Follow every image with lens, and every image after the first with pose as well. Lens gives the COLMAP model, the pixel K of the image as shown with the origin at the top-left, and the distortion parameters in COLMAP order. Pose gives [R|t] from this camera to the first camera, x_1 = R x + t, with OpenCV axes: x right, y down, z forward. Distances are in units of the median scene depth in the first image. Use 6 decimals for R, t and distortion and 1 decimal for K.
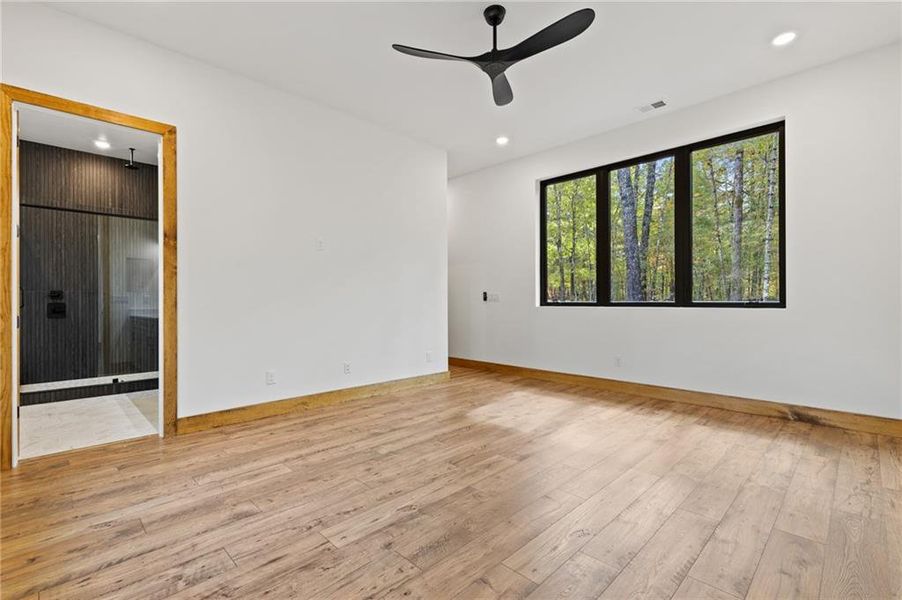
lens RADIAL K [[407.3, 0, 448.8], [0, 407.3, 299.6], [0, 0, 1]] dist [0.002298, -0.000237]
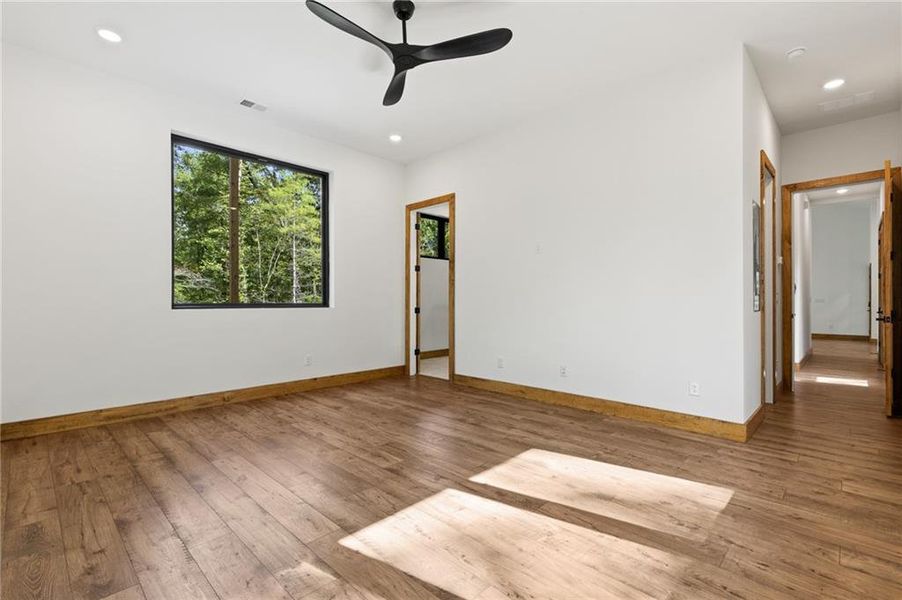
lens RADIAL K [[407.3, 0, 442.5], [0, 407.3, 298.5], [0, 0, 1]] dist [0.002298, -0.000237]
pose [[0.021011, -0.001090, -0.999779, 0.980628], [-0.000403, 0.999999, -0.001099, -0.003867], [0.999779, 0.000426, 0.021011, 0.960059]]
